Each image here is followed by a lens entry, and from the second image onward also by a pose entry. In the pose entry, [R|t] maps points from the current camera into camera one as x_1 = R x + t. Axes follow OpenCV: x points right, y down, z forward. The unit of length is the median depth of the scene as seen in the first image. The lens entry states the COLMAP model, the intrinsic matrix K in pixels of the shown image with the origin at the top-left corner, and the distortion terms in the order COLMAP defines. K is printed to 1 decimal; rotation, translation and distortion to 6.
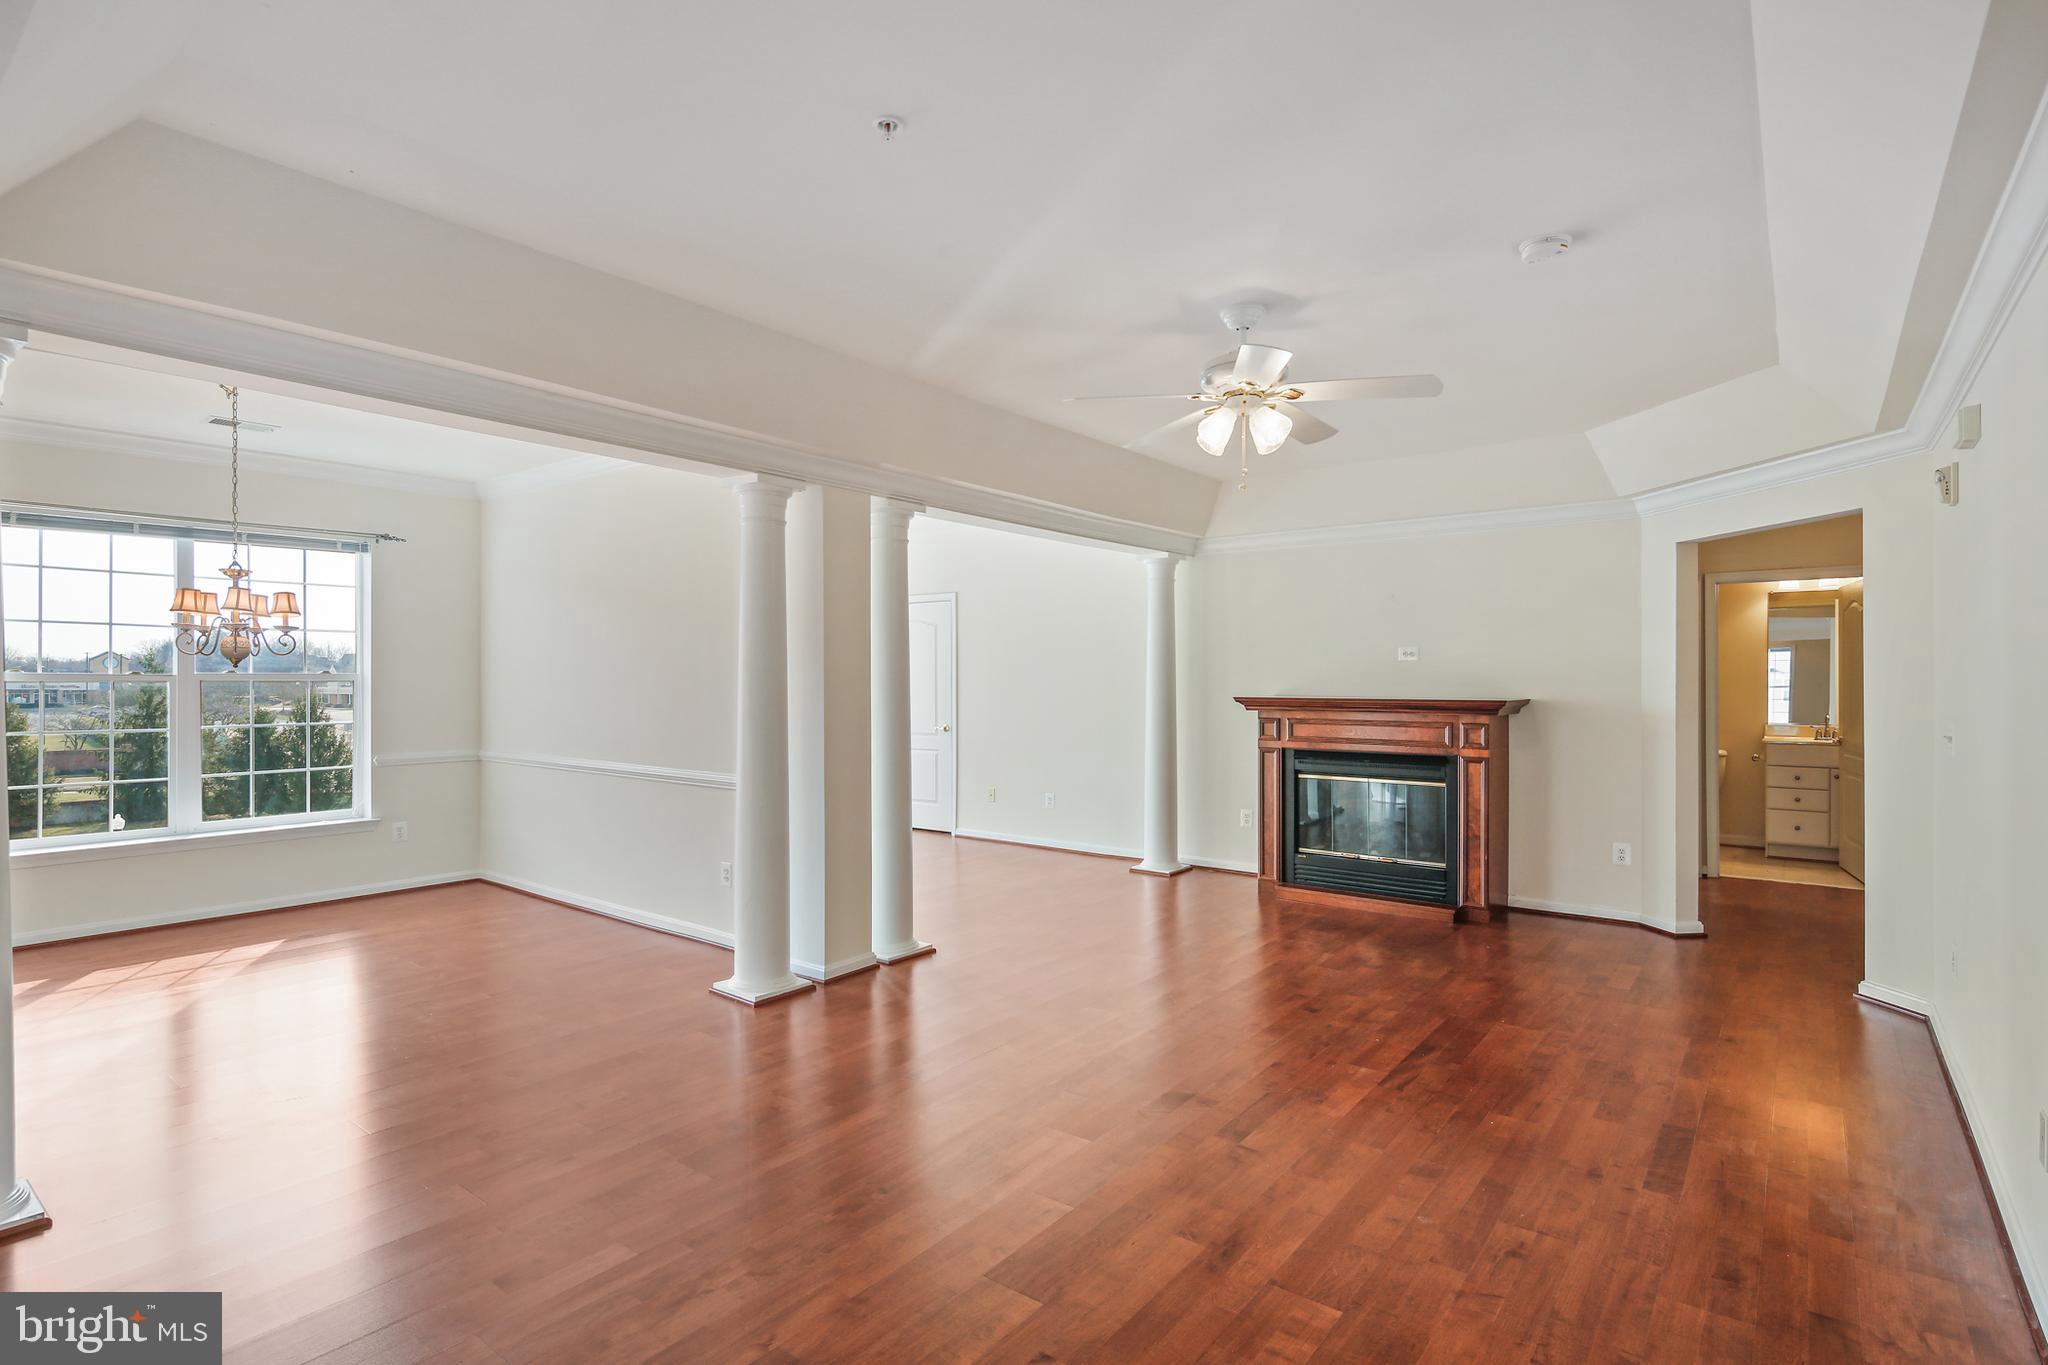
lens RADIAL K [[1003.7, 0, 1024.0], [0, 1003.7, 682.5], [0, 0, 1]] dist [0.002006, 0.000090]
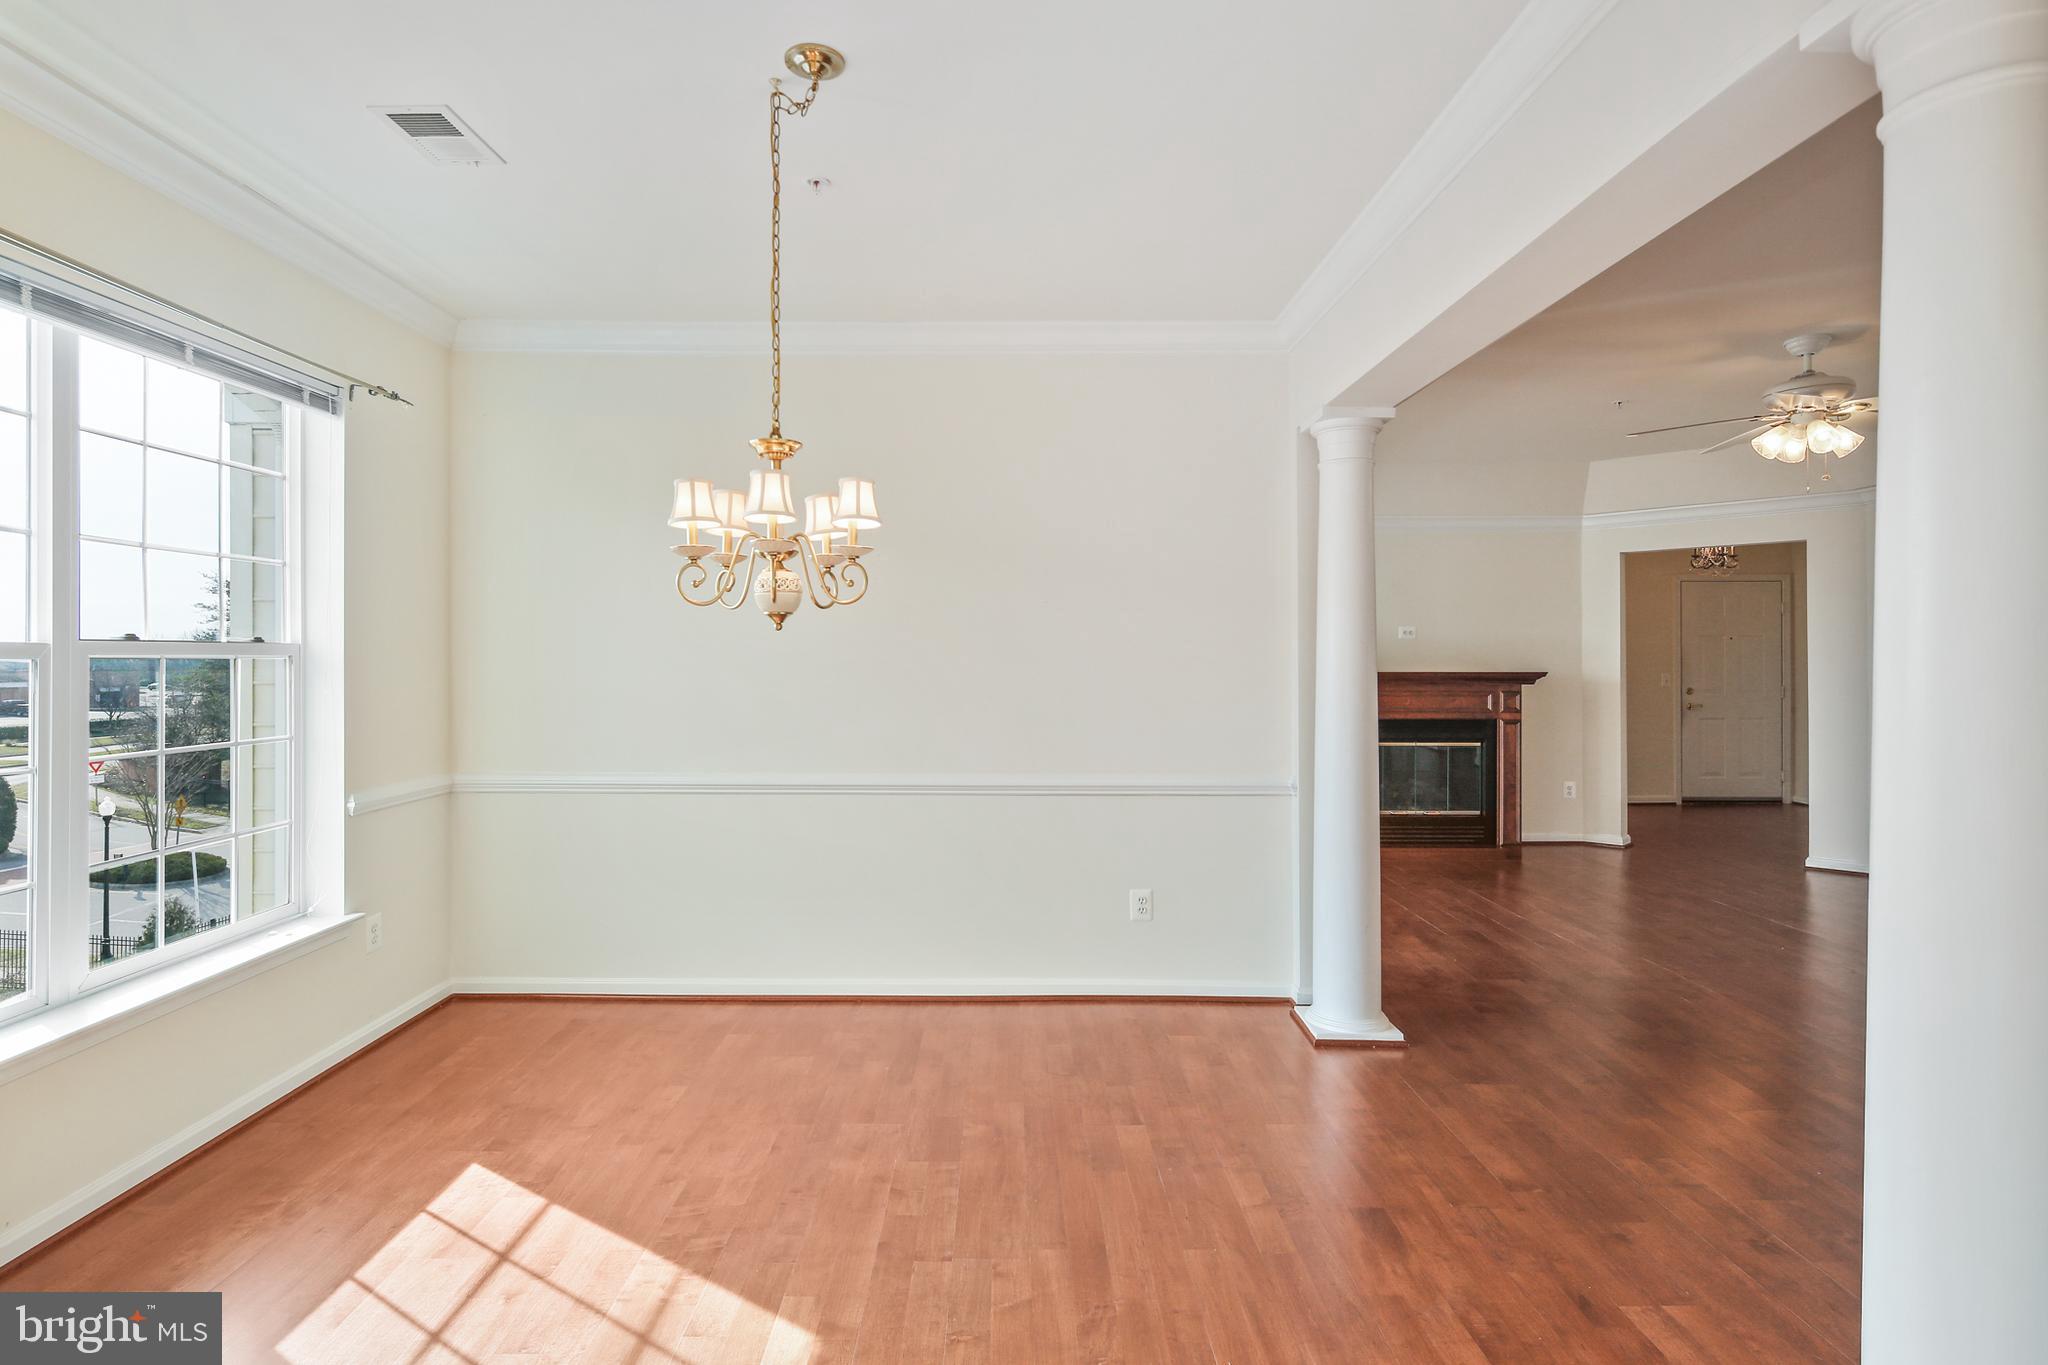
lens RADIAL K [[1024.9, 0, 1011.7], [0, 1024.9, 654.7], [0, 0, 1]] dist [0.000515, -0.000090]
pose [[0.792863, 0.000824, 0.609400, -0.756424], [0.002782, 0.999984, -0.004972, 0.000986], [-0.609394, 0.005637, 0.792847, 0.378915]]
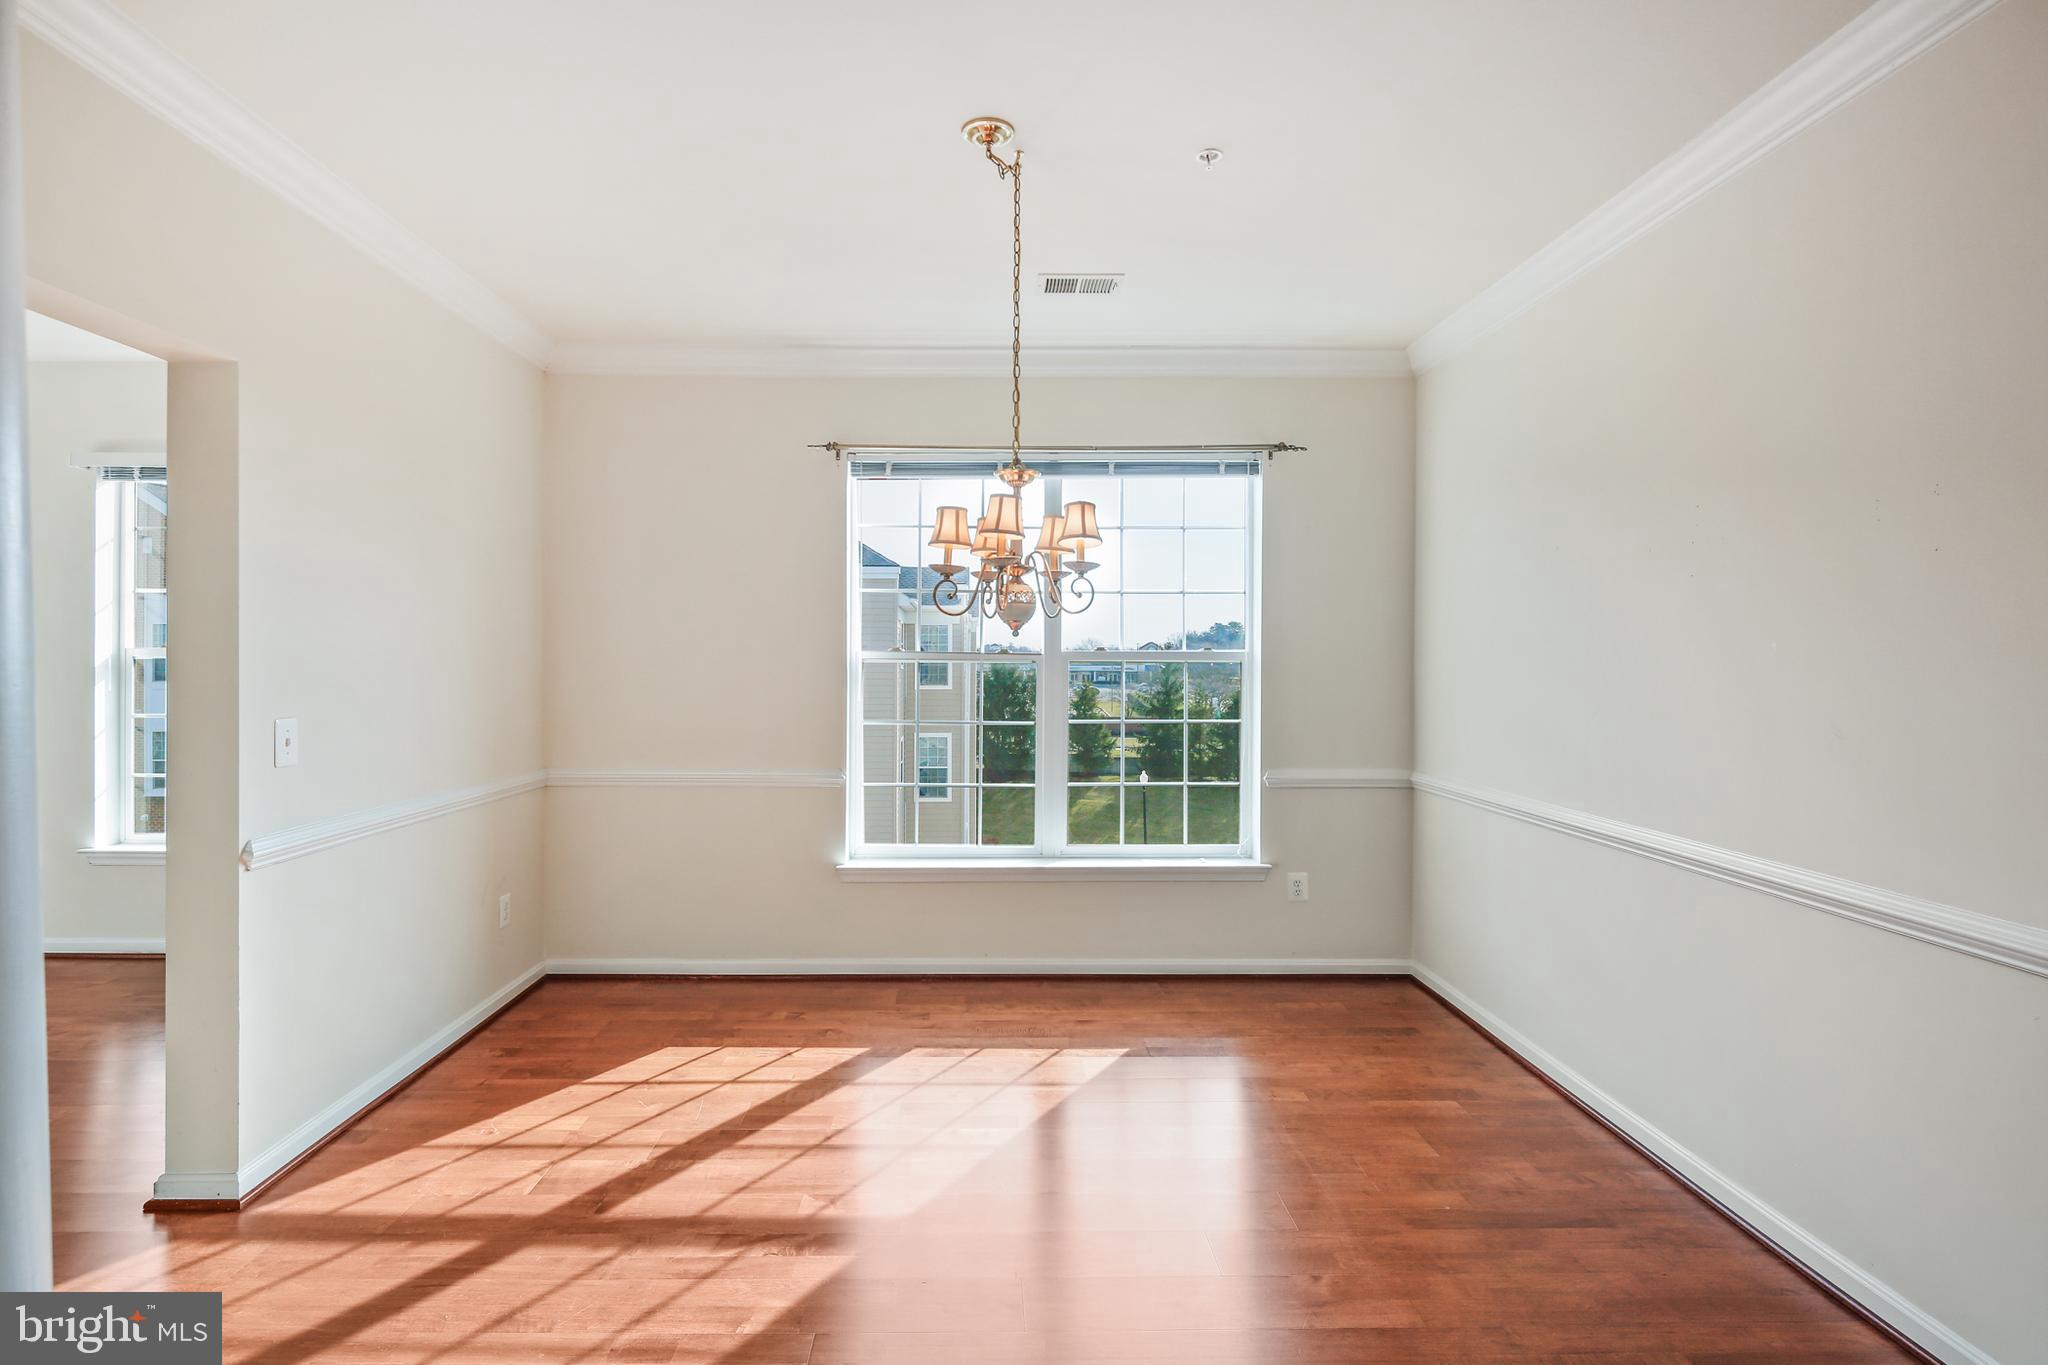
lens RADIAL K [[1008.1, 0, 989.7], [0, 1008.1, 671.8], [0, 0, 1]] dist [-0.000398, -0.006186]
pose [[0.620081, 0.009326, -0.784483, -0.244175], [-0.005961, 0.999956, 0.007176, 0.001229], [0.784515, 0.000227, 0.620109, 0.463388]]
